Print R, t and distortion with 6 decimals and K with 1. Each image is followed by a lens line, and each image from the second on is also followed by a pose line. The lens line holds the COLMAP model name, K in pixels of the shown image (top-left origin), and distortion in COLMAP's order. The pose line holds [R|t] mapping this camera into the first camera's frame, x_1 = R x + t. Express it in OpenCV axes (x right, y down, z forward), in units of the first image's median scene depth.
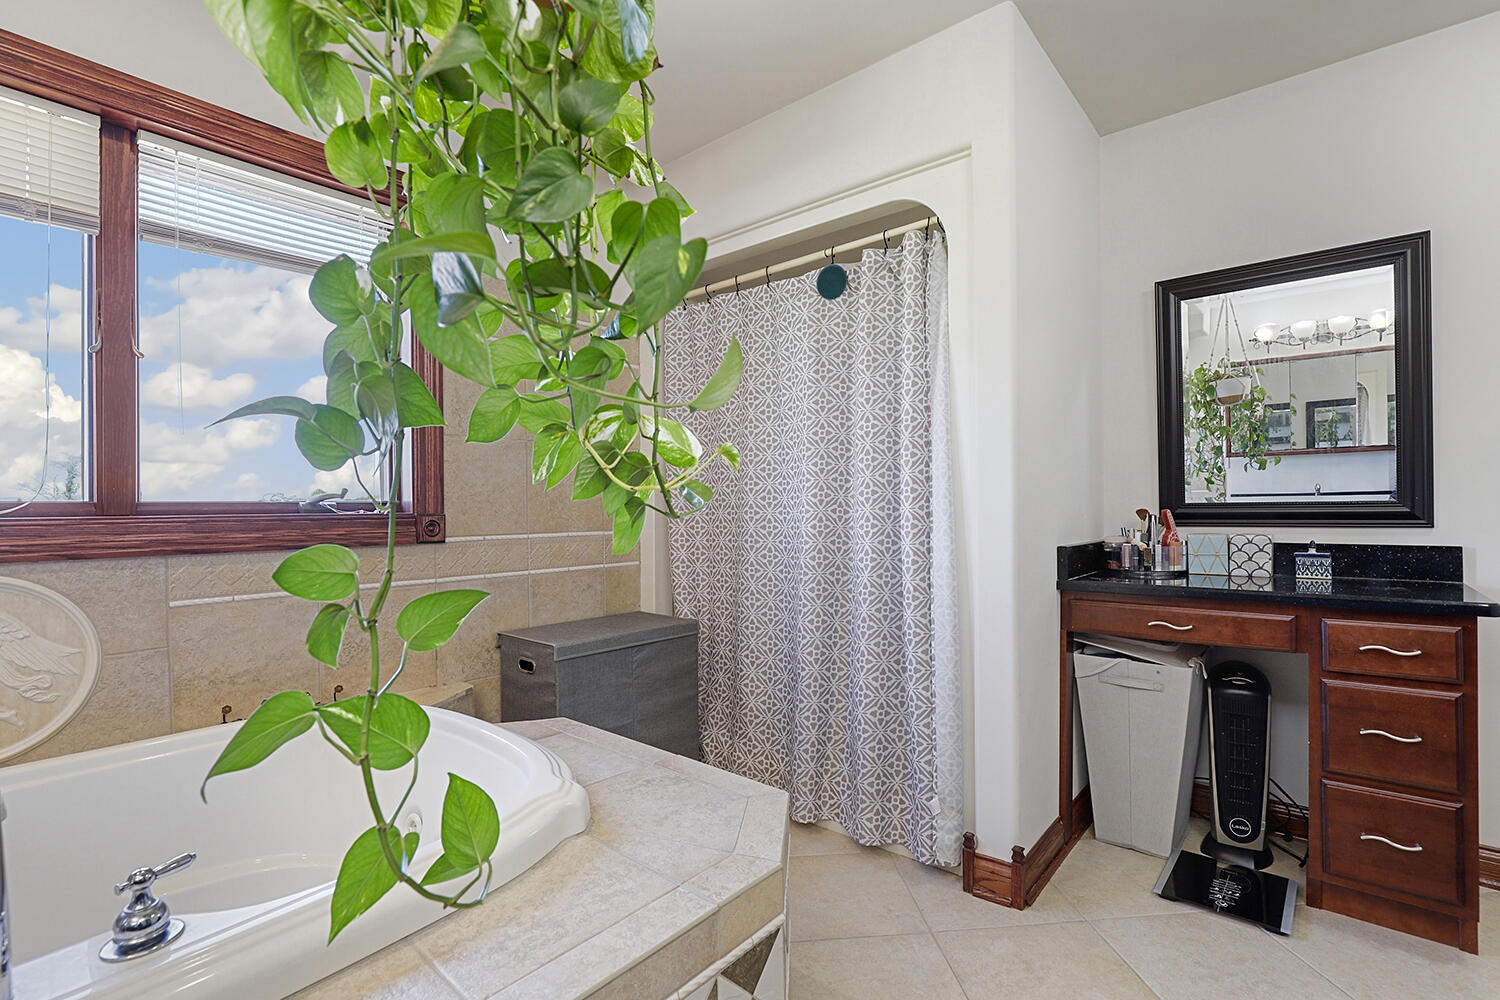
lens RADIAL K [[698.3, 0, 761.6], [0, 698.3, 507.8], [0, 0, 1]] dist [-0.004172, 0.000431]
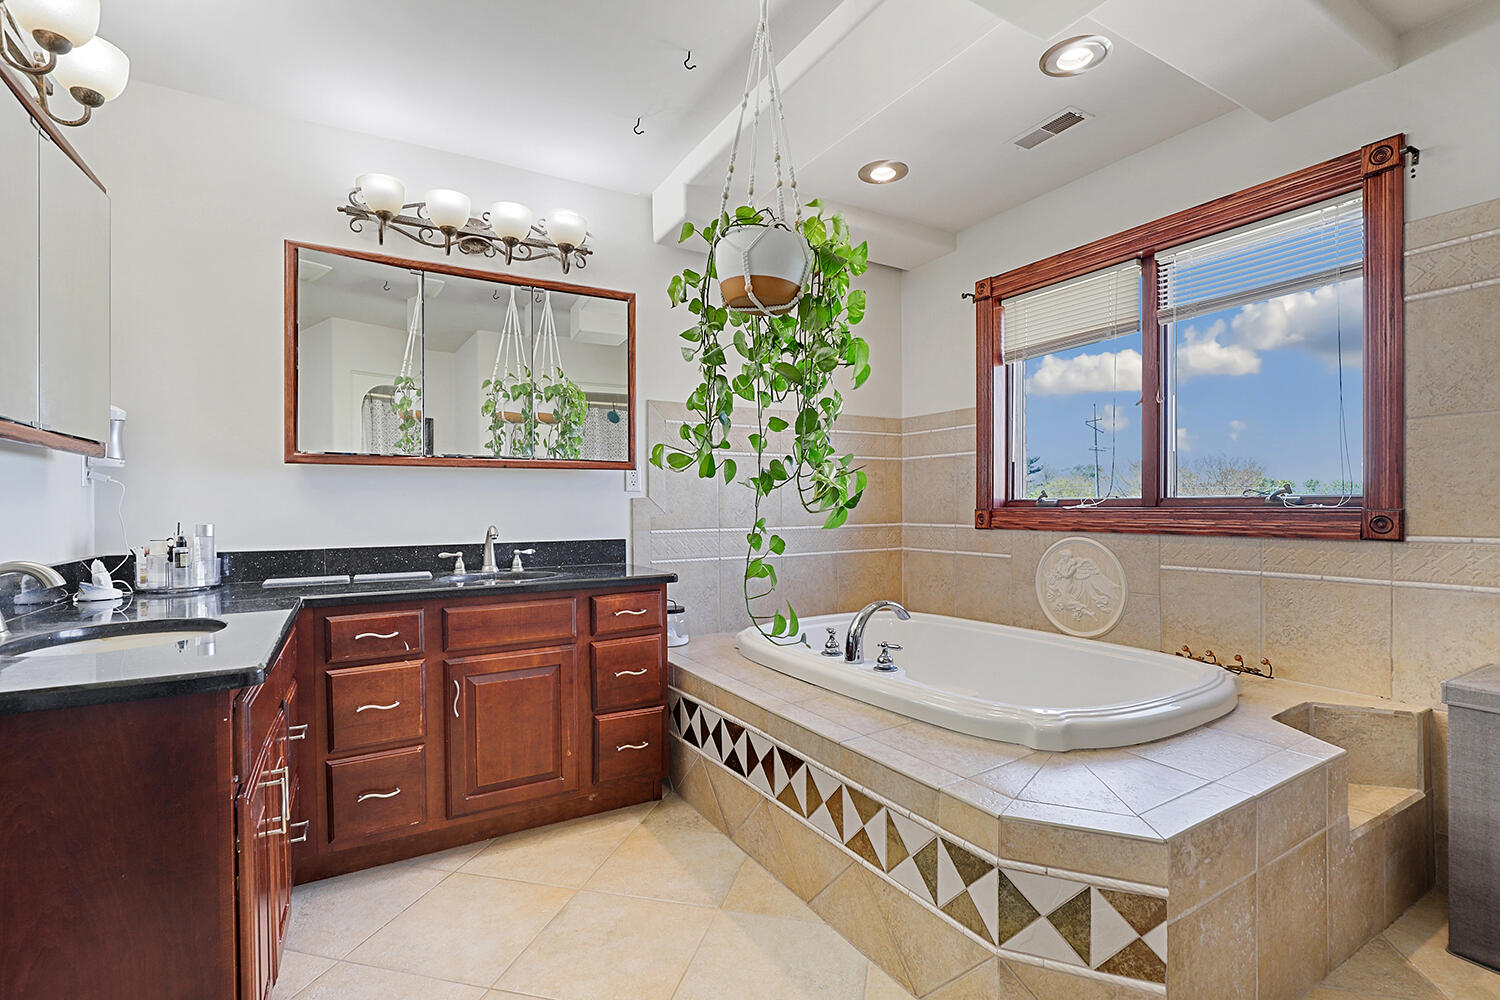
lens RADIAL K [[698.3, 0, 755.6], [0, 698.3, 500.3], [0, 0, 1]] dist [-0.004172, 0.000431]
pose [[-0.325393, 0.002278, -0.945576, 0.836008], [0.004836, 0.999988, 0.000745, -0.008429], [0.945567, -0.004331, -0.325400, 0.665943]]
